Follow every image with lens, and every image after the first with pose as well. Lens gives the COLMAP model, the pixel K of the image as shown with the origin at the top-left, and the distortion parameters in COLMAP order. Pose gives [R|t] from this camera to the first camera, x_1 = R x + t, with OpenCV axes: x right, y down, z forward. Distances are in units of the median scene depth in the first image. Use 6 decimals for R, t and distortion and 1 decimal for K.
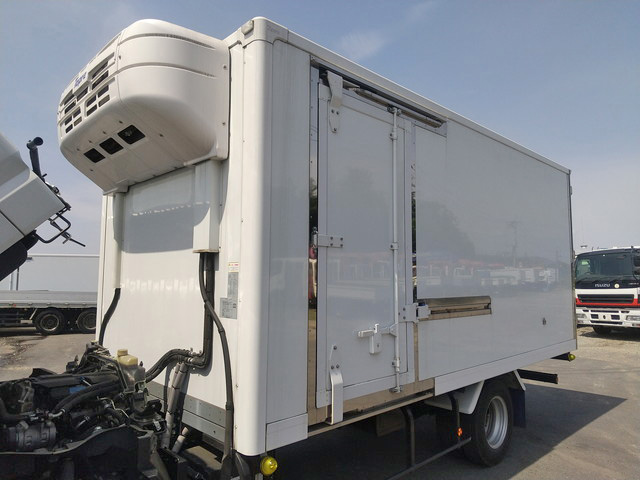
lens RADIAL K [[443.1, 0, 320.0], [0, 443.1, 240.0], [0, 0, 1]] dist [0.027153, -0.002880]
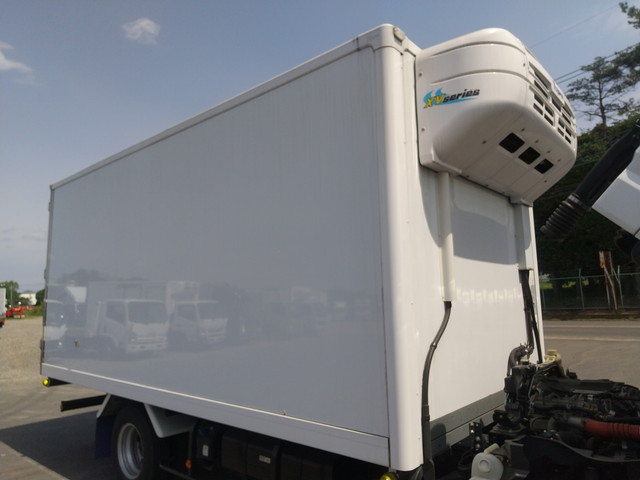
lens RADIAL K [[454.6, 0, 320.0], [0, 454.6, 240.0], [0, 0, 1]] dist [0.032589, -0.002246]
pose [[-0.086574, 0.131572, 0.987519, -1.363461], [-0.060180, 0.988740, -0.137010, 0.143023], [-0.994426, -0.071290, -0.077681, 1.469355]]
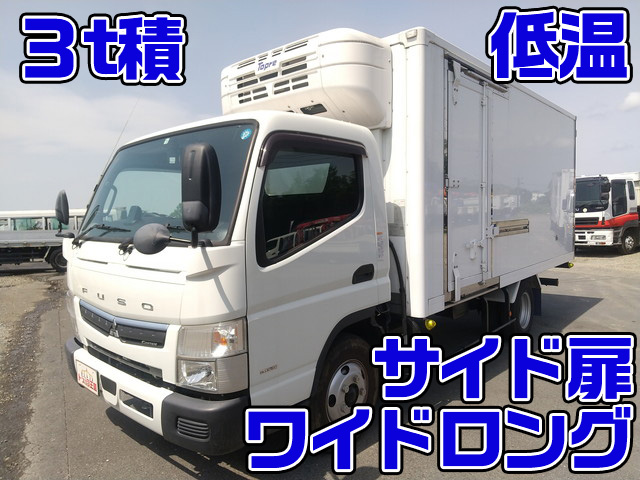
lens RADIAL K [[454.6, 0, 320.0], [0, 454.6, 240.0], [0, 0, 1]] dist [0.032589, -0.002246]
pose [[0.995777, -0.032172, 0.085980, -0.483143], [0.019022, 0.988565, 0.149591, -0.040211], [-0.089810, -0.147324, 0.985002, -0.415095]]
